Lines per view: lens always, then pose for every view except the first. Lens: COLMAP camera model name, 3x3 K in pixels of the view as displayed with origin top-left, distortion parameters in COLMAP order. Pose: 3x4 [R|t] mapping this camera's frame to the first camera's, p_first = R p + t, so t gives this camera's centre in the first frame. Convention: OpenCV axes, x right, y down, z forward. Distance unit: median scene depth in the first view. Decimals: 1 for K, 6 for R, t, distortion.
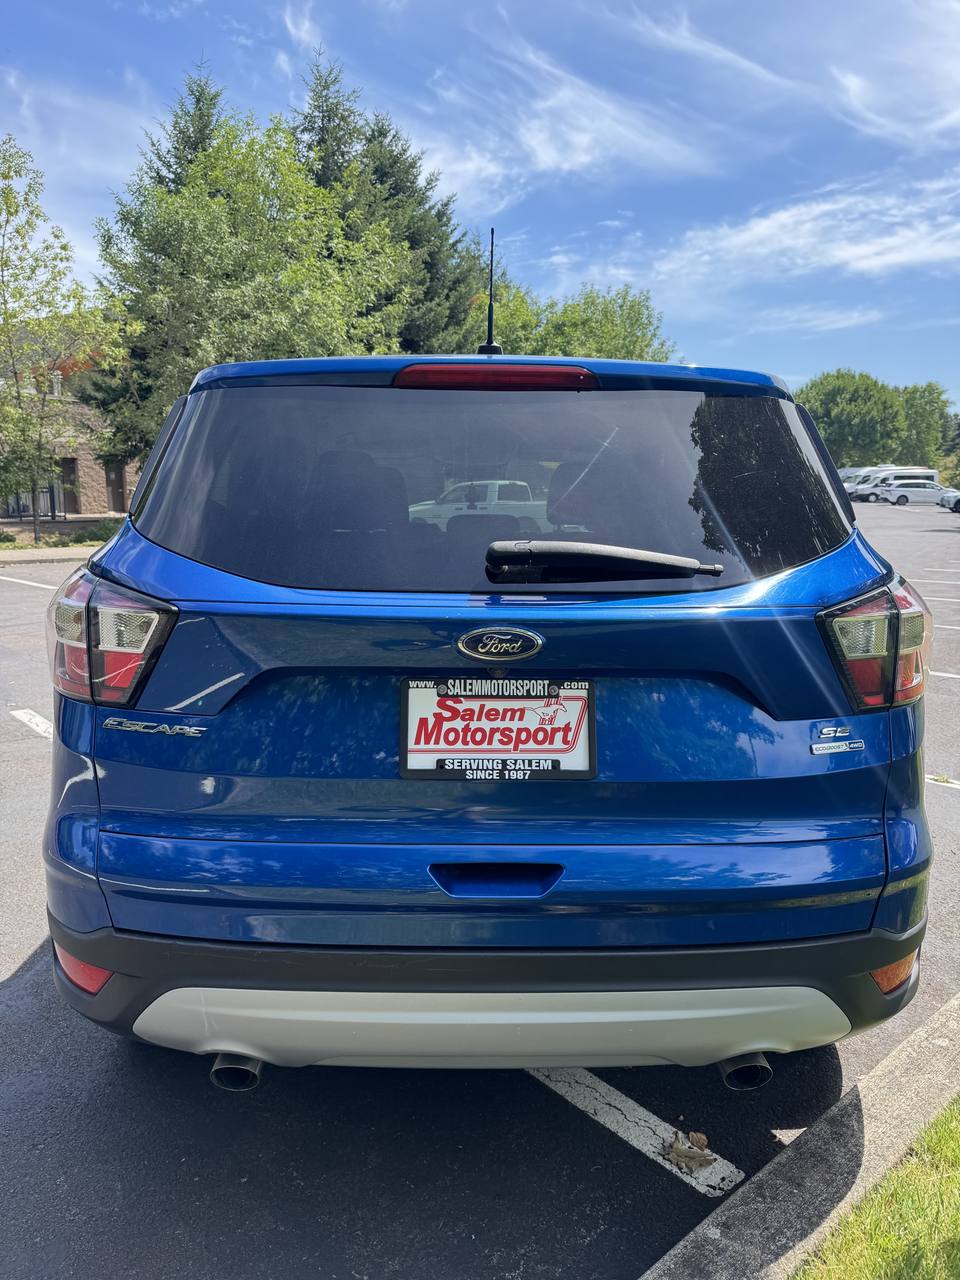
lens RADIAL K [[930.7, 0, 480.8], [0, 930.7, 631.3], [0, 0, 1]] dist [0.001869, -0.002586]
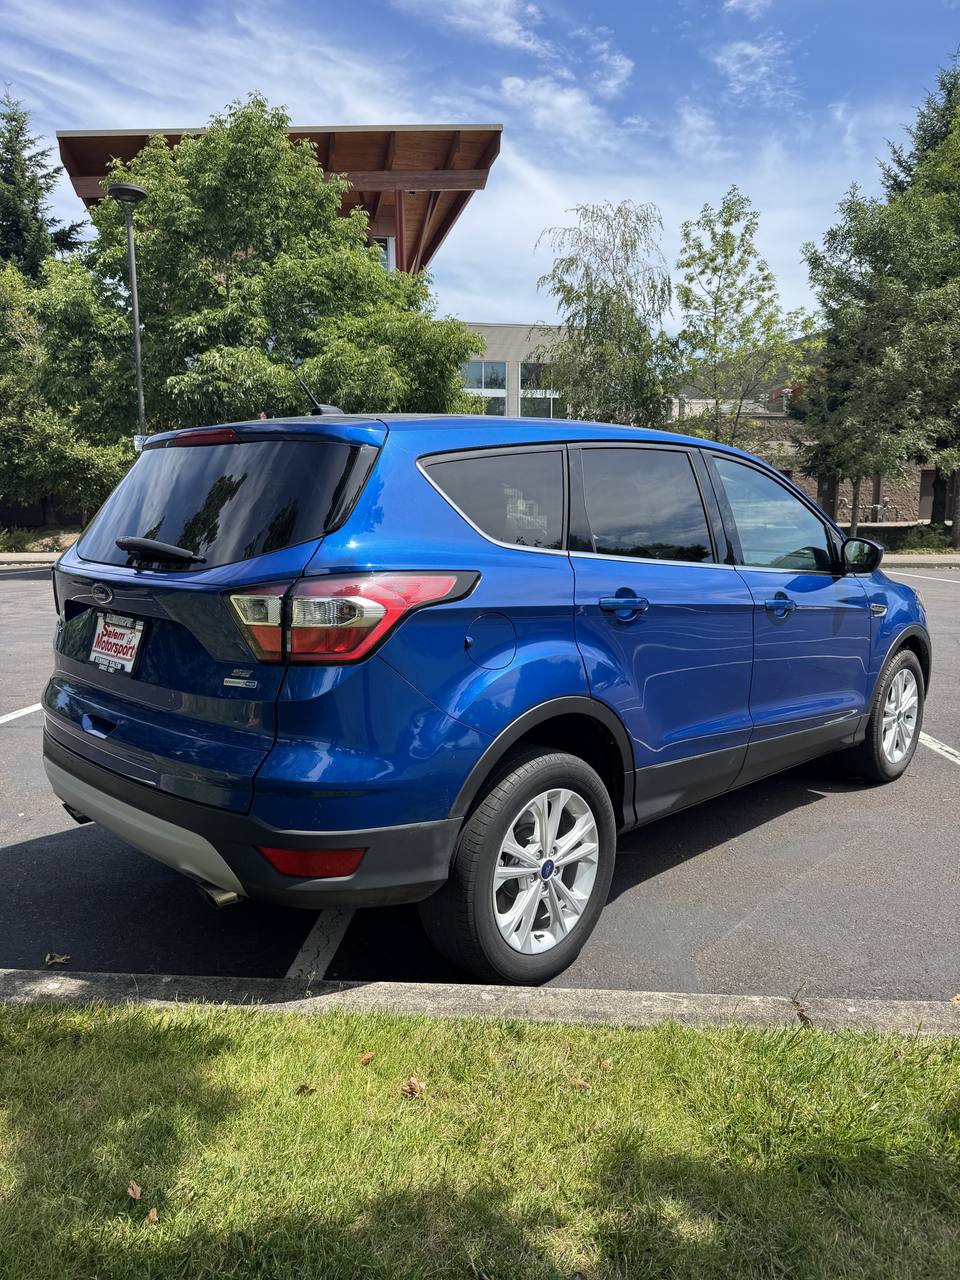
lens RADIAL K [[930.7, 0, 480.0], [0, 930.7, 636.1], [0, 0, 1]] dist [0.001869, -0.002586]
pose [[0.691699, 0.098590, -0.715424, 0.139808], [-0.102196, 0.994031, 0.038177, -0.003732], [0.714918, 0.046706, 0.697646, 0.021128]]
